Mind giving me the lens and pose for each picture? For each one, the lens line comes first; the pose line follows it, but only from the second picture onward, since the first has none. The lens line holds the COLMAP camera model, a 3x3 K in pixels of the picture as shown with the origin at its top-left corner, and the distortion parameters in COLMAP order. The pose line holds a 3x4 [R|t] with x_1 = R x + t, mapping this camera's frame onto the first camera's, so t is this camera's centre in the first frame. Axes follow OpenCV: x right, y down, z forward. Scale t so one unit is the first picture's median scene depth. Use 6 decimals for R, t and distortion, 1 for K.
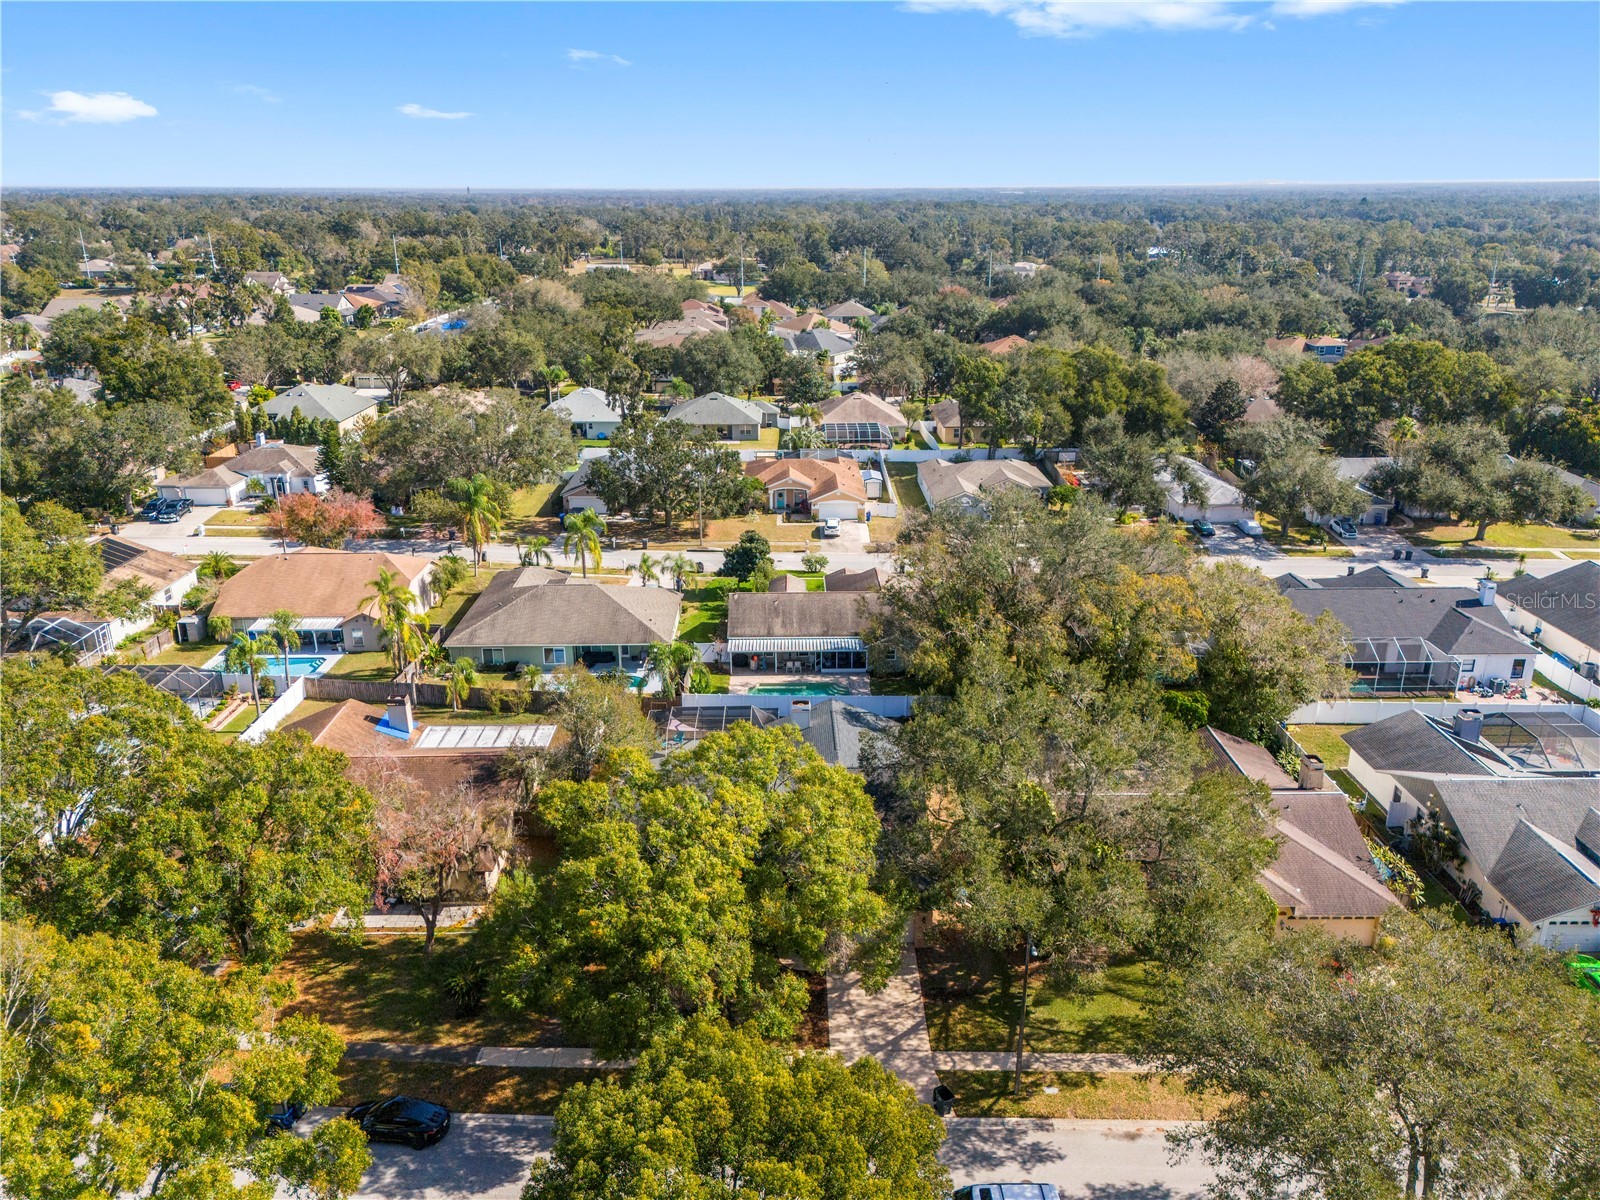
lens RADIAL K [[1155.7, 0, 800.0], [0, 1155.7, 600.0], [0, 0, 1]] dist [0.086745, -0.076020]
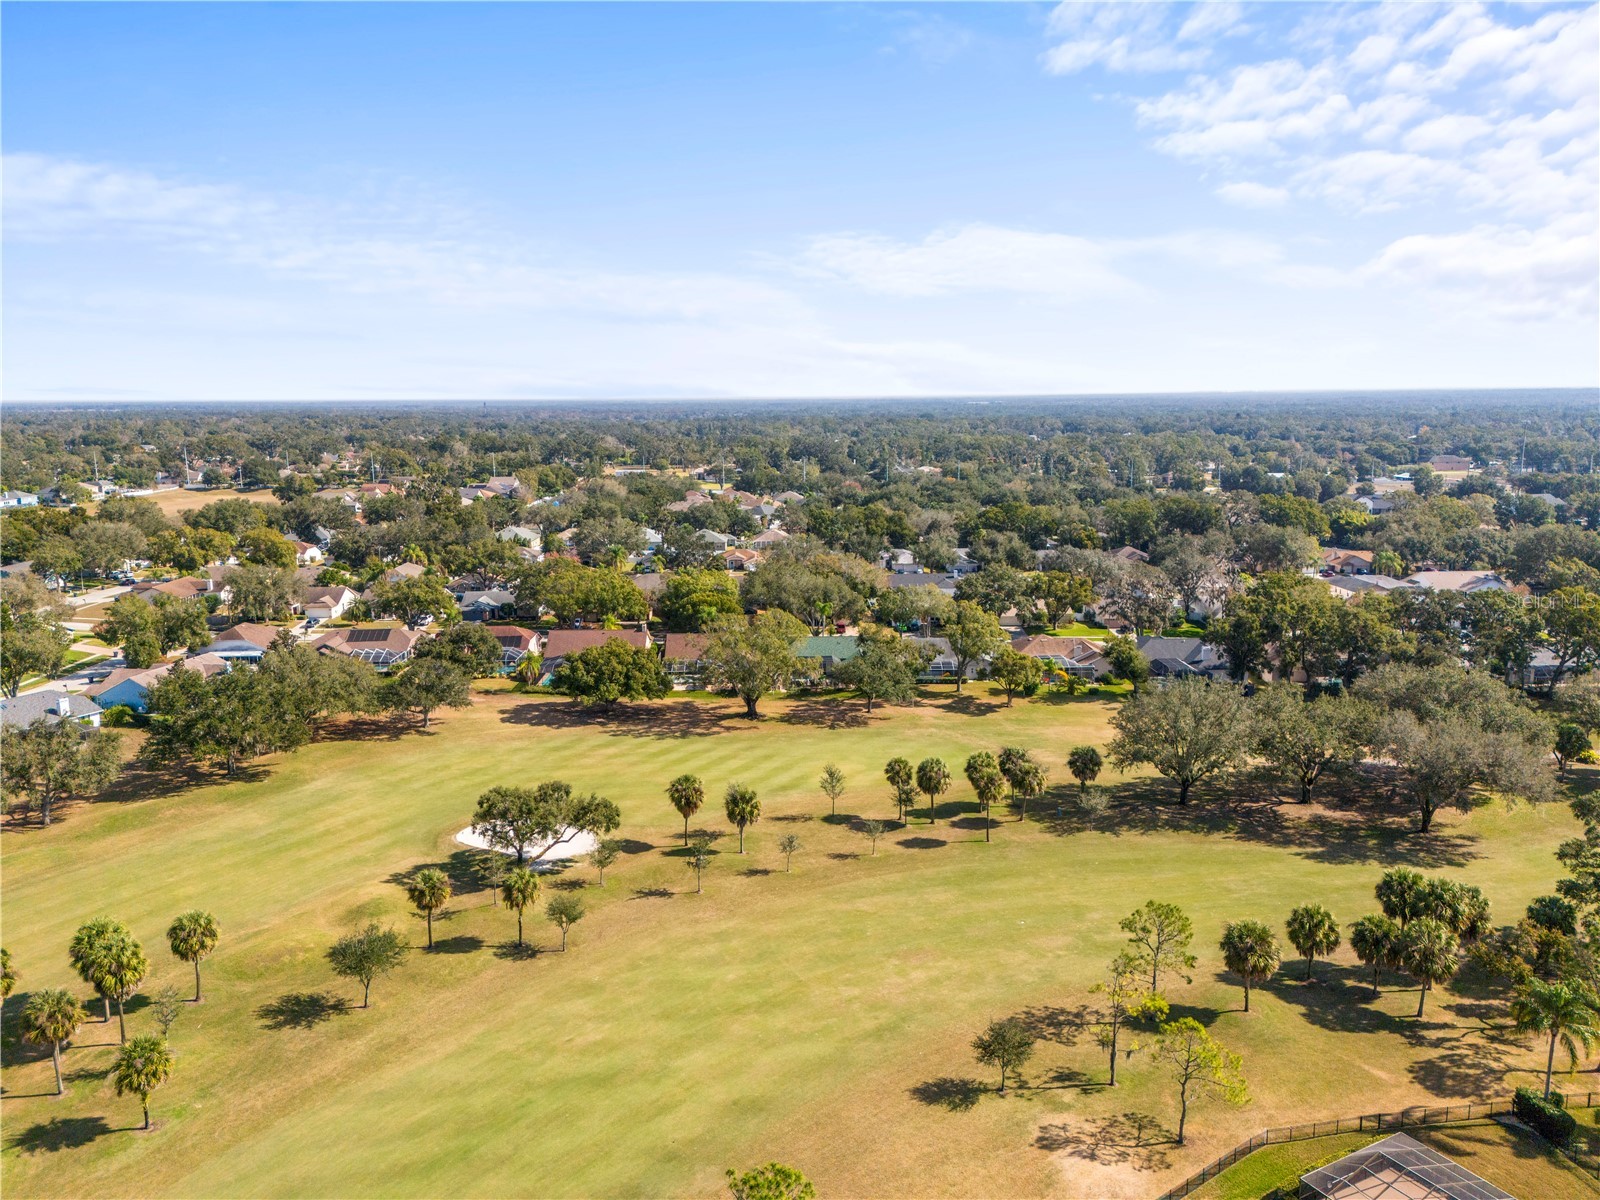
lens RADIAL K [[1155.7, 0, 800.0], [0, 1155.7, 600.0], [0, 0, 1]] dist [0.086745, -0.076020]
pose [[0.999933, -0.005593, 0.010156, 0.031931], [0.007202, 0.986086, -0.166078, 0.124647], [-0.009086, 0.166140, 0.986060, -0.437728]]
